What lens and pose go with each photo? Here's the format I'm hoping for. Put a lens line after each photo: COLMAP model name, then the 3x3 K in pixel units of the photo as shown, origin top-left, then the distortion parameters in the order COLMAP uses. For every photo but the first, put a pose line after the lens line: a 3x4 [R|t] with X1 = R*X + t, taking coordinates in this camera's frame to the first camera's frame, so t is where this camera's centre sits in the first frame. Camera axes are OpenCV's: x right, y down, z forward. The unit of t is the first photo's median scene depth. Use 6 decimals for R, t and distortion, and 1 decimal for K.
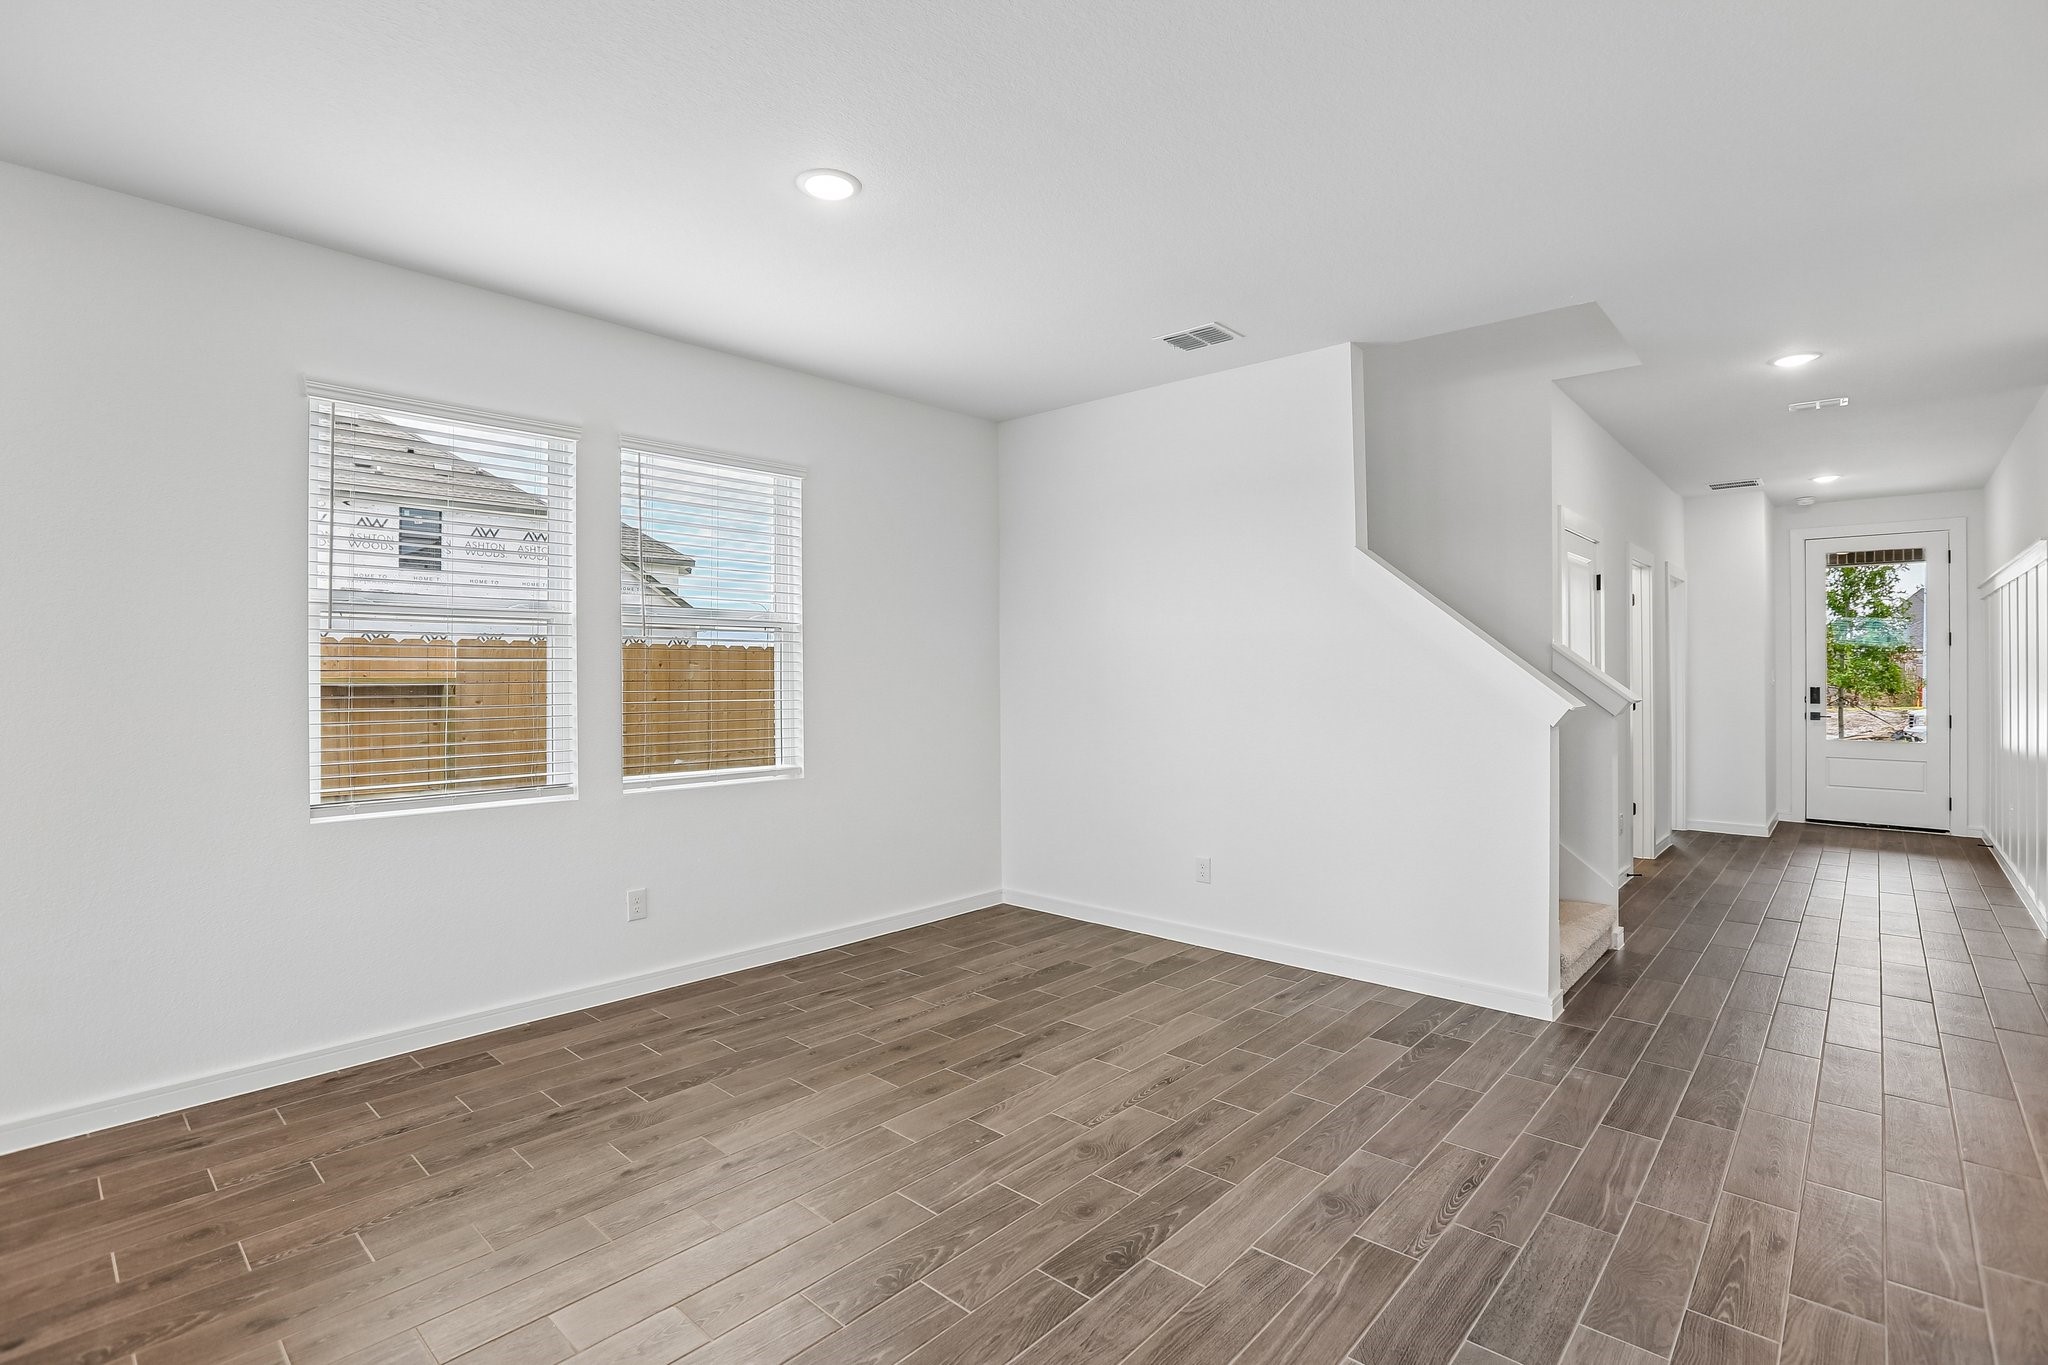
lens RADIAL K [[957.5, 0, 1013.2], [0, 957.5, 663.9], [0, 0, 1]] dist [-0.038714, 0.010765]
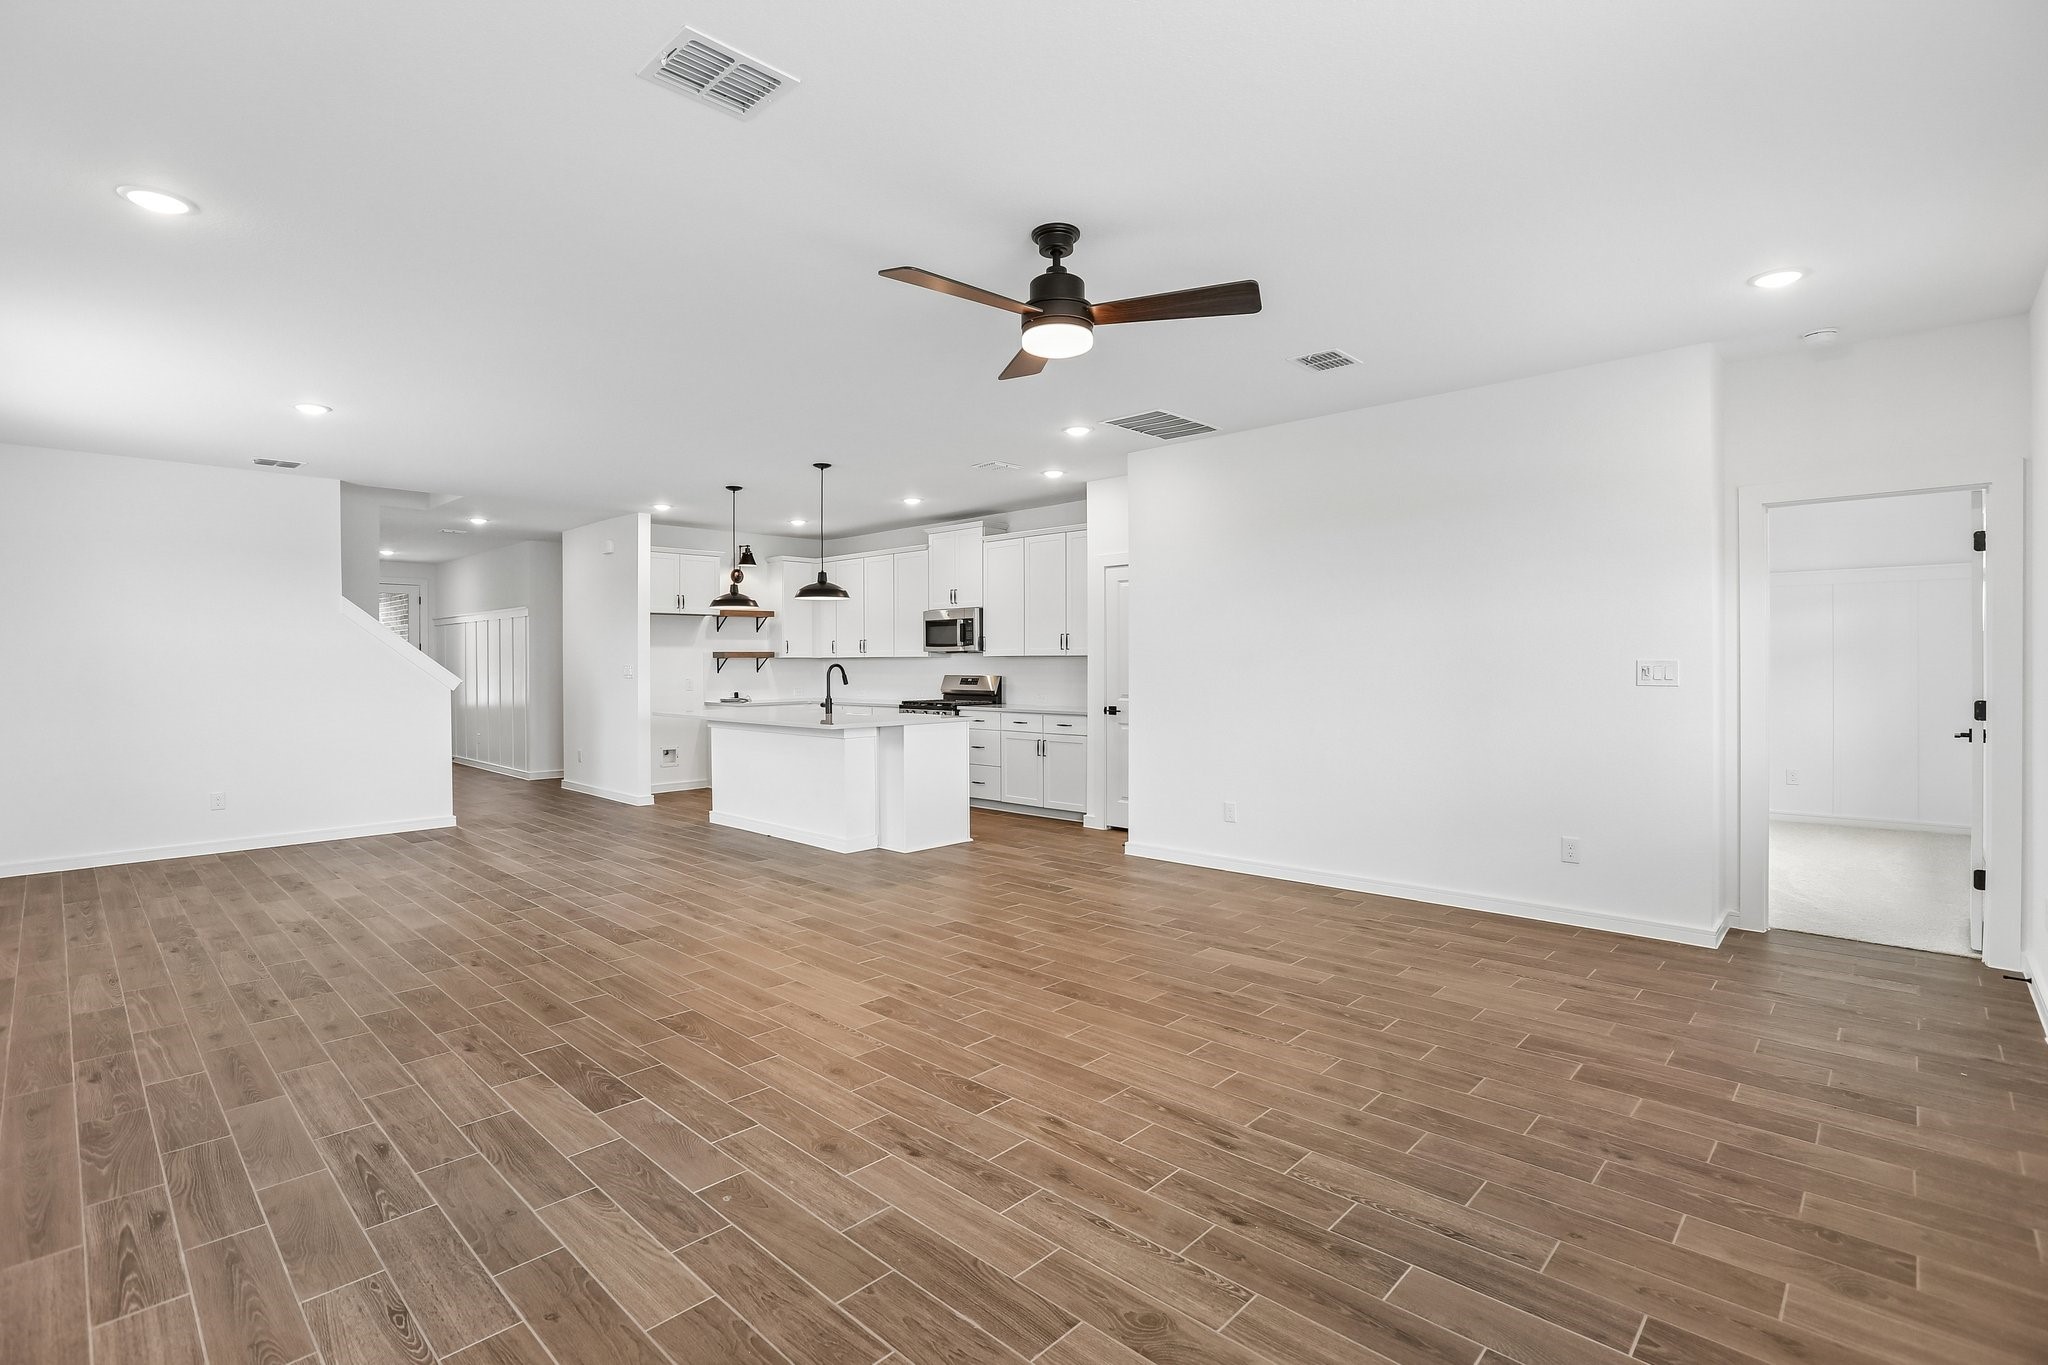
lens RADIAL K [[957.5, 0, 1010.8], [0, 957.5, 664.9], [0, 0, 1]] dist [-0.038714, 0.010765]
pose [[0.021089, -0.002365, 0.999775, -0.791033], [-0.001482, 0.999996, 0.002397, 0.000424], [-0.999777, -0.001532, 0.021085, -0.164410]]
